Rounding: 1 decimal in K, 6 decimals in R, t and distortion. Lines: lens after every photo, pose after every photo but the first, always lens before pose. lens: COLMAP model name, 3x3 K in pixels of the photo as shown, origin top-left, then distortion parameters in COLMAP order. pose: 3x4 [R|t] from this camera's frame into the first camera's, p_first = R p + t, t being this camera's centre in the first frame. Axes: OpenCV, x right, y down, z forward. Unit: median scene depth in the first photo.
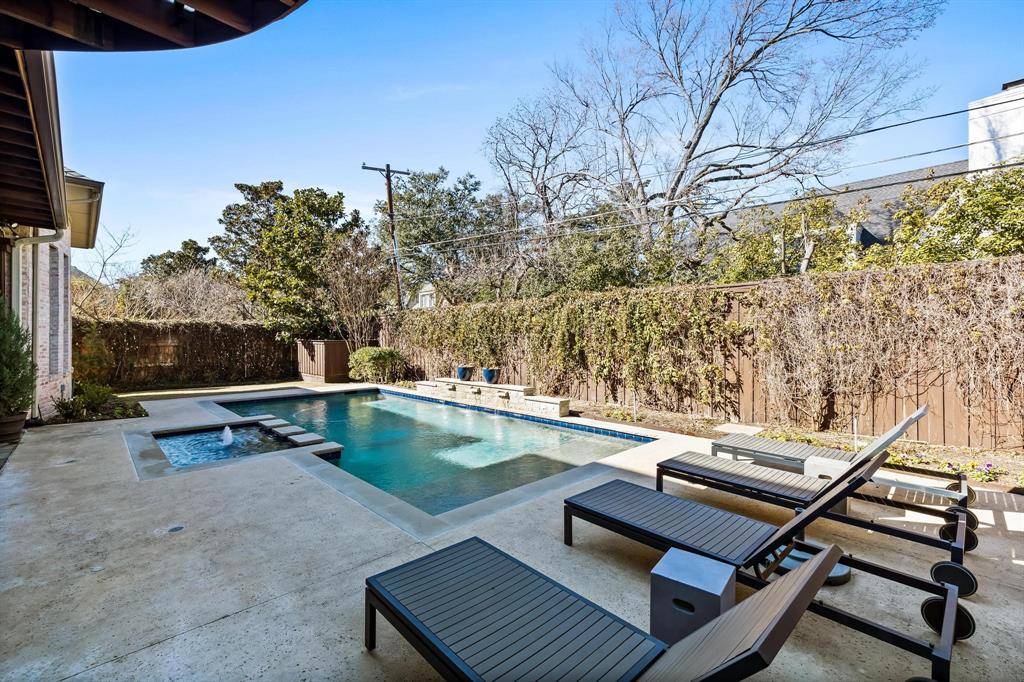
lens RADIAL K [[440.0, 0, 512.3], [0, 440.0, 340.3], [0, 0, 1]] dist [0.000459, -0.000126]
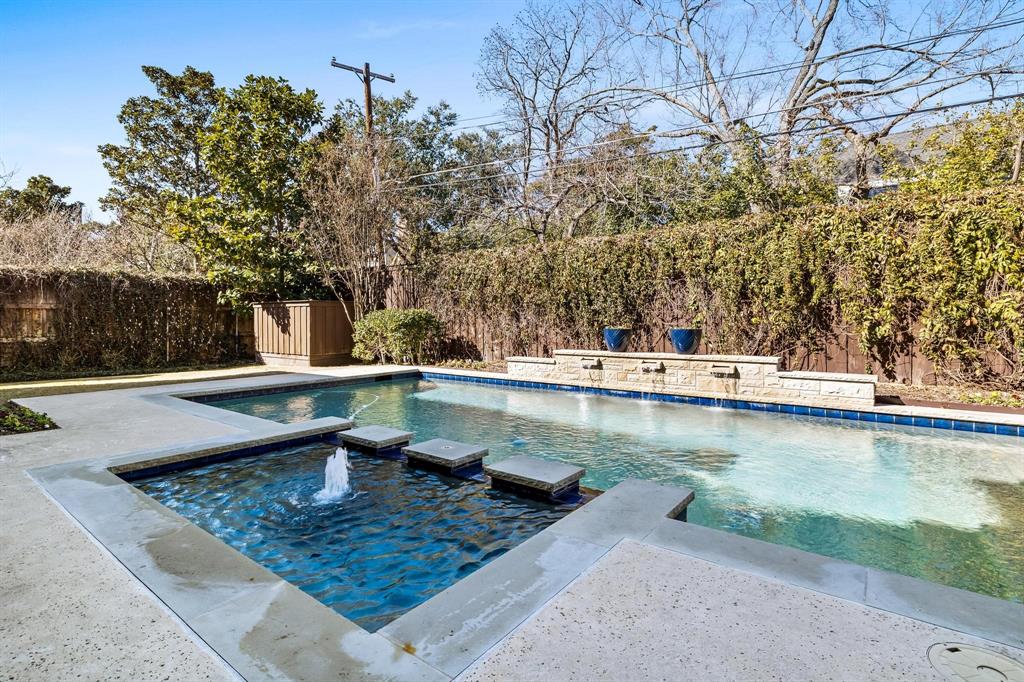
lens RADIAL K [[500.7, 0, 513.0], [0, 500.7, 323.4], [0, 0, 1]] dist [-0.007917, 0.000802]
pose [[0.989067, -0.002838, 0.147442, -0.235772], [0.003211, 0.999992, -0.002293, 0.035932], [-0.147434, 0.002741, 0.989068, 0.227158]]
